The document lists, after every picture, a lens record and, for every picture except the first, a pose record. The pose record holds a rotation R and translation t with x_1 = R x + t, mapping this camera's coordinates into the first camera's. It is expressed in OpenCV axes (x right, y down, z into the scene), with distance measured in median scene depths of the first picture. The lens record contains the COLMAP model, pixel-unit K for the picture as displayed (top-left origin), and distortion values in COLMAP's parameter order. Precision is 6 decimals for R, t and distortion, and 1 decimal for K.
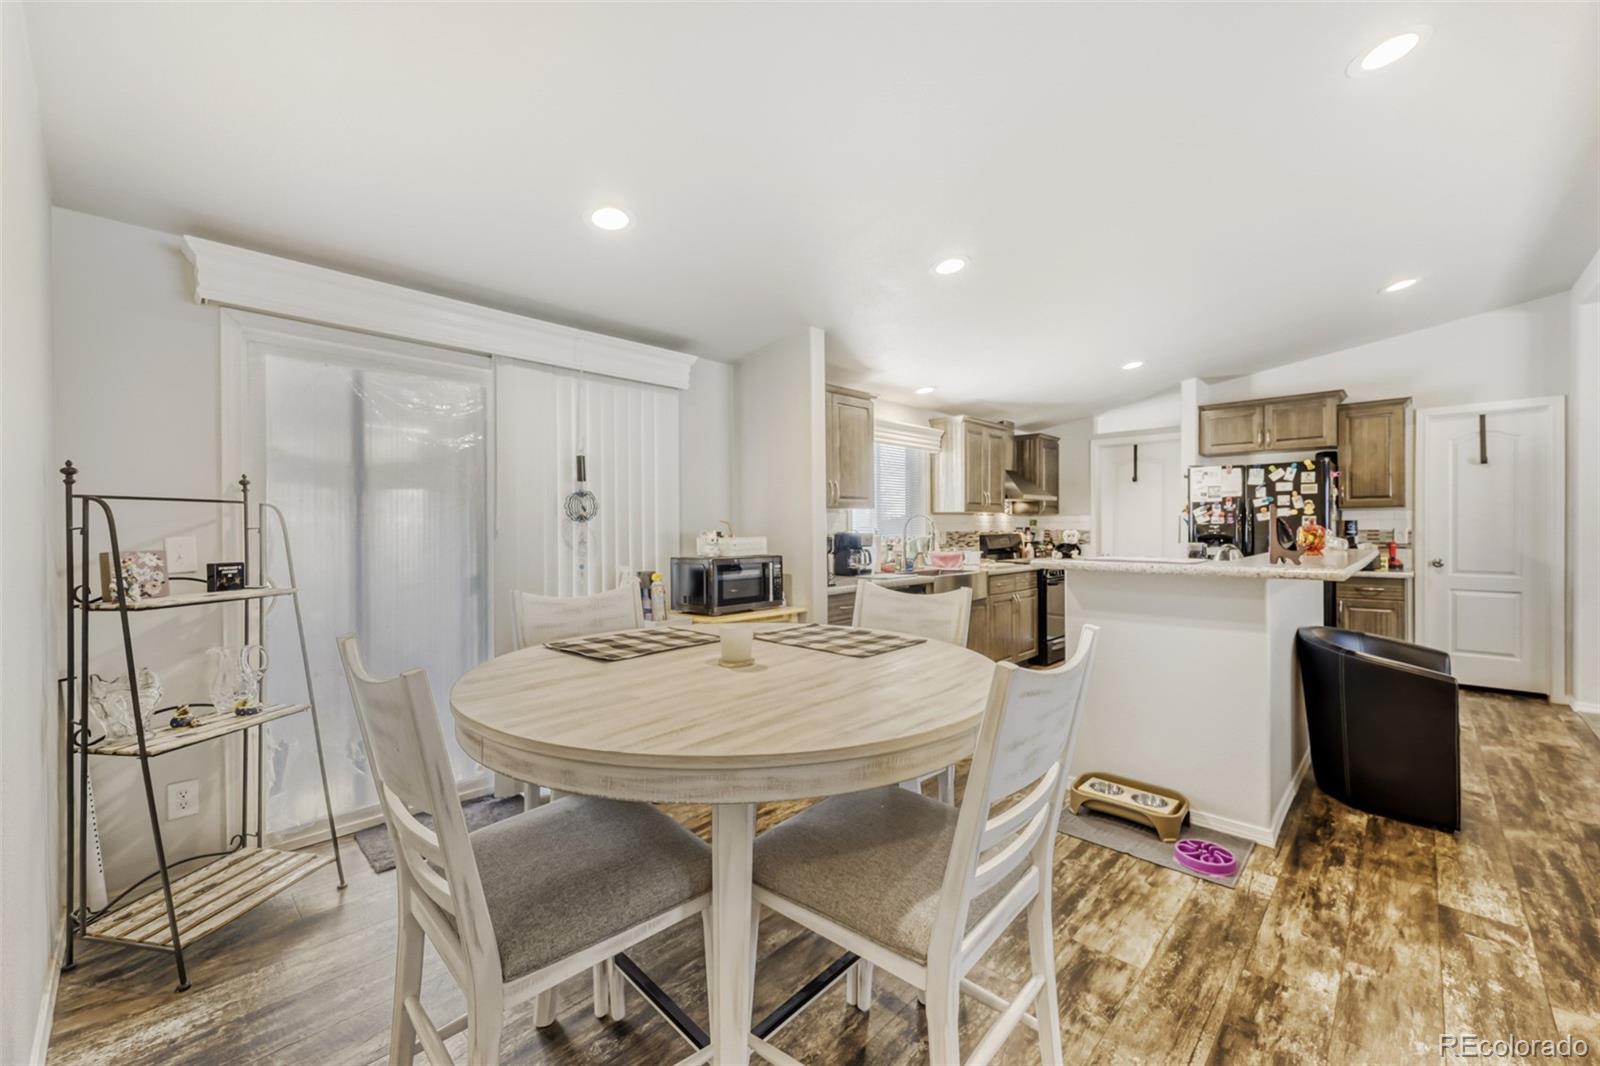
lens RADIAL K [[628.6, 0, 810.9], [0, 628.6, 532.8], [0, 0, 1]] dist [-0.000735, 0.000045]
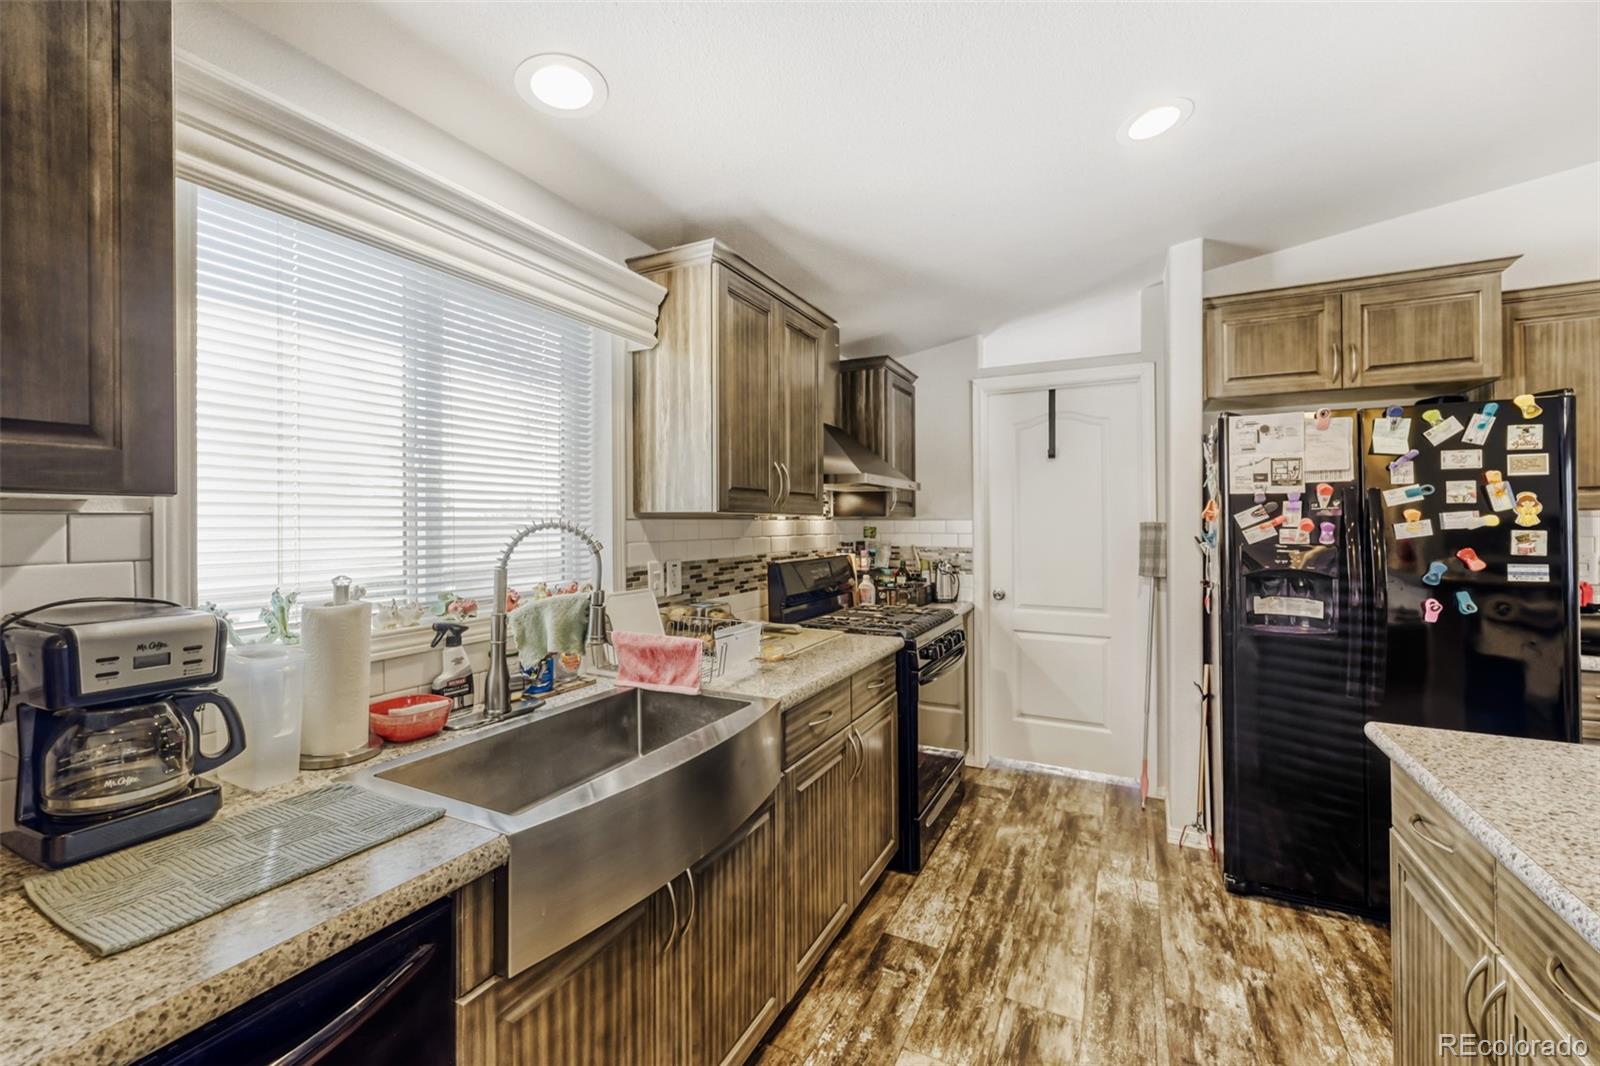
lens RADIAL K [[650.9, 0, 798.5], [0, 650.9, 518.0], [0, 0, 1]] dist [-0.000956, 0.000432]
pose [[0.961687, 0.005583, 0.274094, 0.195079], [-0.000313, 0.999814, -0.019264, -0.024170], [-0.274151, 0.018440, 0.961510, 0.659927]]
